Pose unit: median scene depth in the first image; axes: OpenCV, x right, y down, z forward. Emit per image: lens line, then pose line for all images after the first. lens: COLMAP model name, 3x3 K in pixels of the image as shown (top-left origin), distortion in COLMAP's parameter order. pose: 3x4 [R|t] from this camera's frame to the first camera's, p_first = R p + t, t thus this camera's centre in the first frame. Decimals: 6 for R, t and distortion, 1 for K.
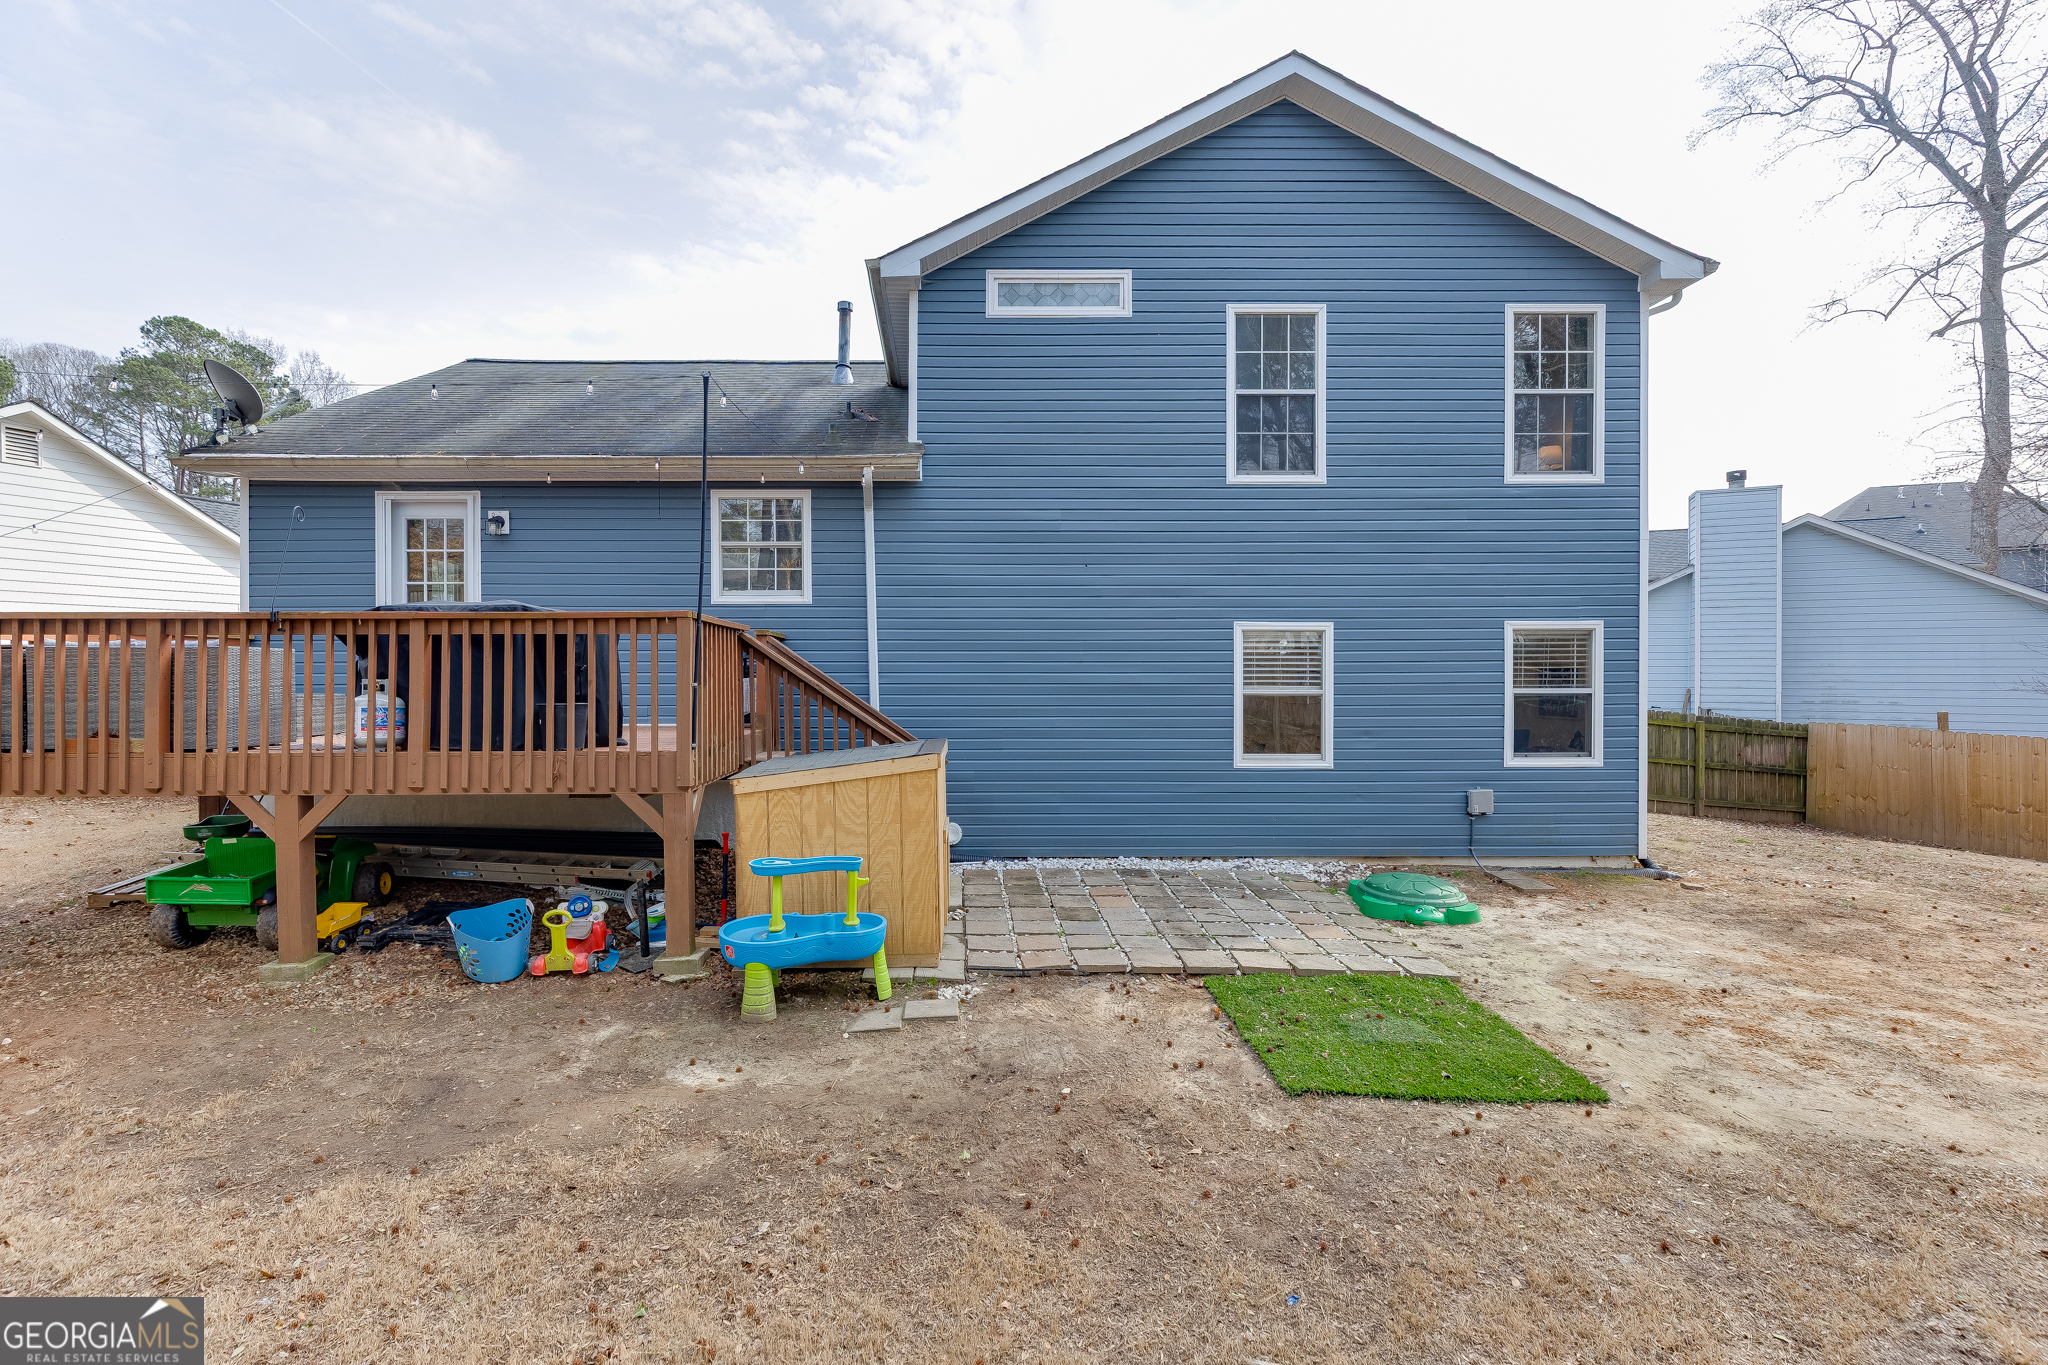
lens RADIAL K [[951.7, 0, 1024.0], [0, 951.7, 682.5], [0, 0, 1]] dist [0.000057, 0.000140]
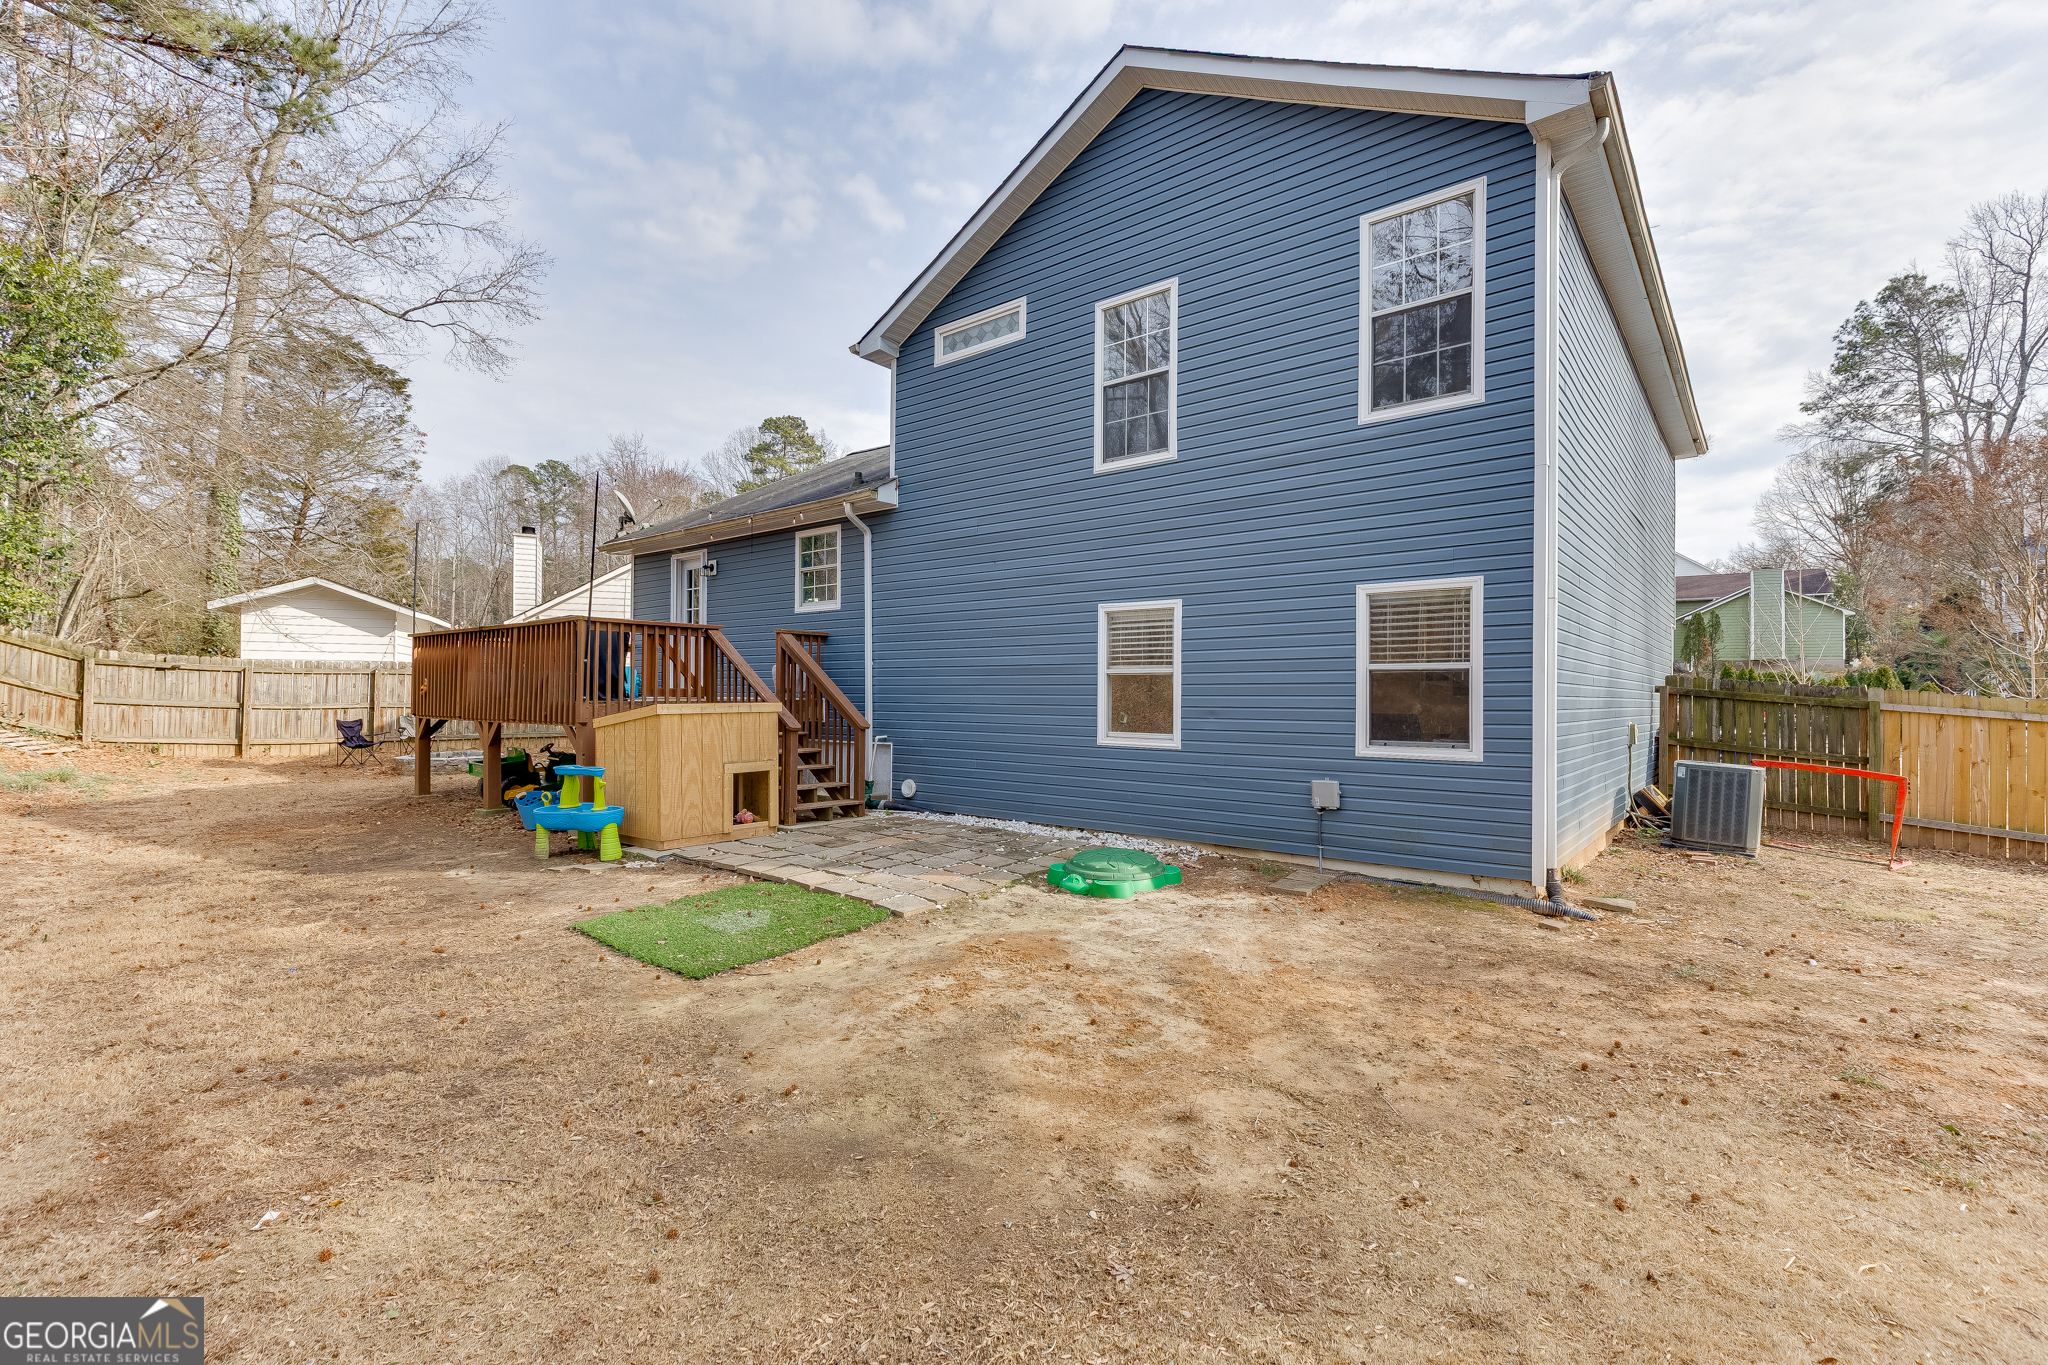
lens RADIAL K [[914.3, 0, 1040.6], [0, 914.3, 687.5], [0, 0, 1]] dist [0.000537, -0.000607]
pose [[0.773578, 0.000096, -0.633701, 0.807572], [-0.012116, 0.999819, -0.014639, 0.042793], [0.633585, 0.019002, 0.773440, 0.185715]]
